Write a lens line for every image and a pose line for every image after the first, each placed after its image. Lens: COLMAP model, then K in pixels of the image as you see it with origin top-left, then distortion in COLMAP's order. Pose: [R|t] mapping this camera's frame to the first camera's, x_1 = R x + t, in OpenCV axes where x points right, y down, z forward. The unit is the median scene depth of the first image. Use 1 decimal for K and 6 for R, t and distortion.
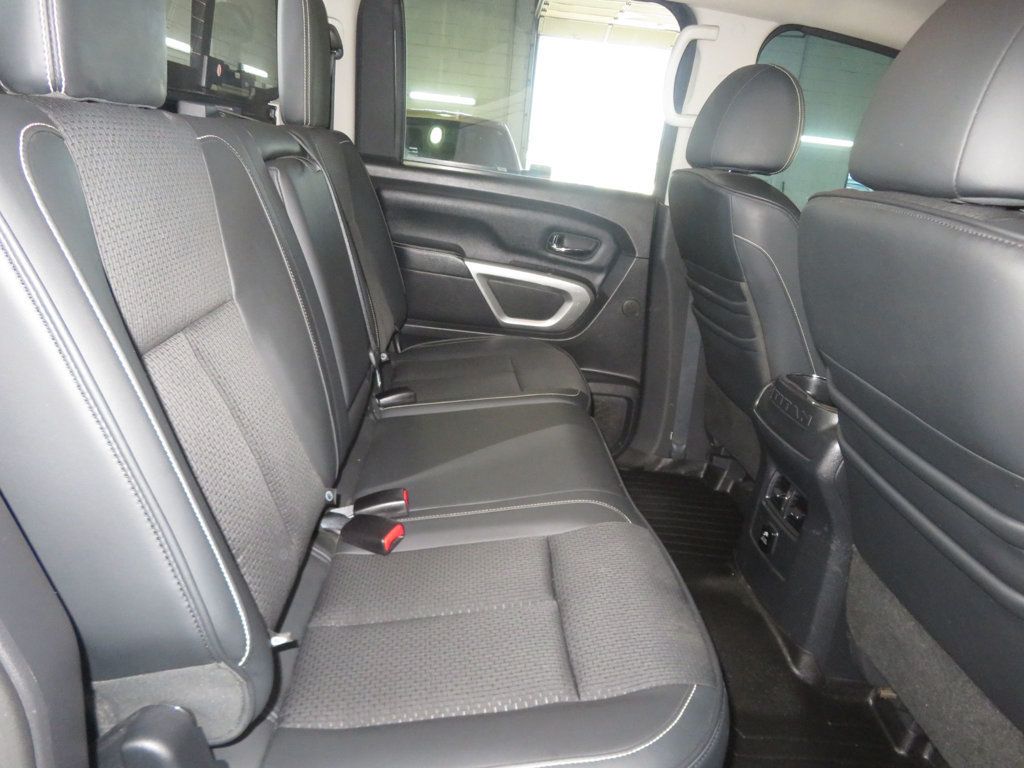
lens RADIAL K [[728.5, 0, 518.4], [0, 728.5, 379.3], [0, 0, 1]] dist [-0.004126, 0.001060]
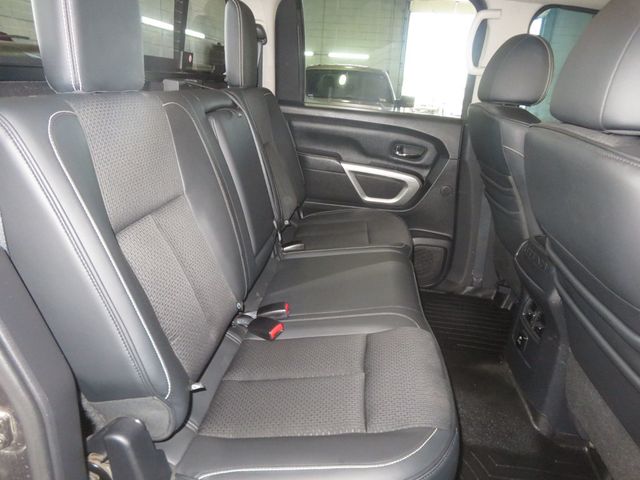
lens RADIAL K [[455.3, 0, 324.0], [0, 455.3, 237.1], [0, 0, 1]] dist [-0.004126, 0.001060]
pose [[0.987932, 0.009868, -0.154572, 0.059449], [-0.007953, 0.999884, 0.013001, -0.011056], [0.154682, -0.011615, 0.987896, -0.023098]]
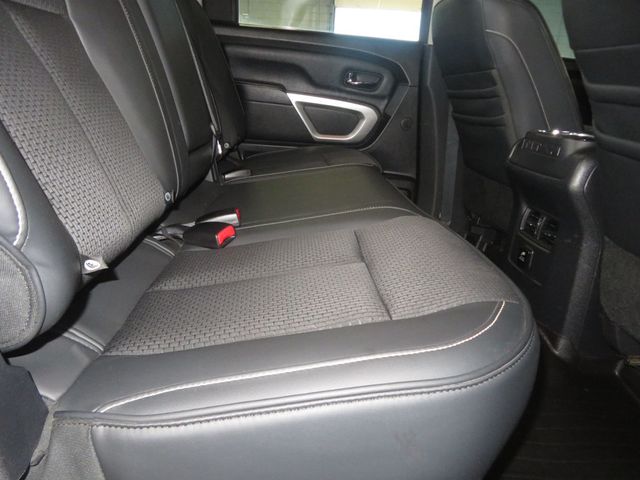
lens RADIAL K [[461.8, 0, 321.5], [0, 461.8, 231.1], [0, 0, 1]] dist [-0.007387, -0.002214]
pose [[0.998444, -0.049890, -0.024896, 0.003046], [0.050004, 0.998741, 0.003953, 0.125011], [0.024667, -0.005192, 0.999682, 0.140772]]
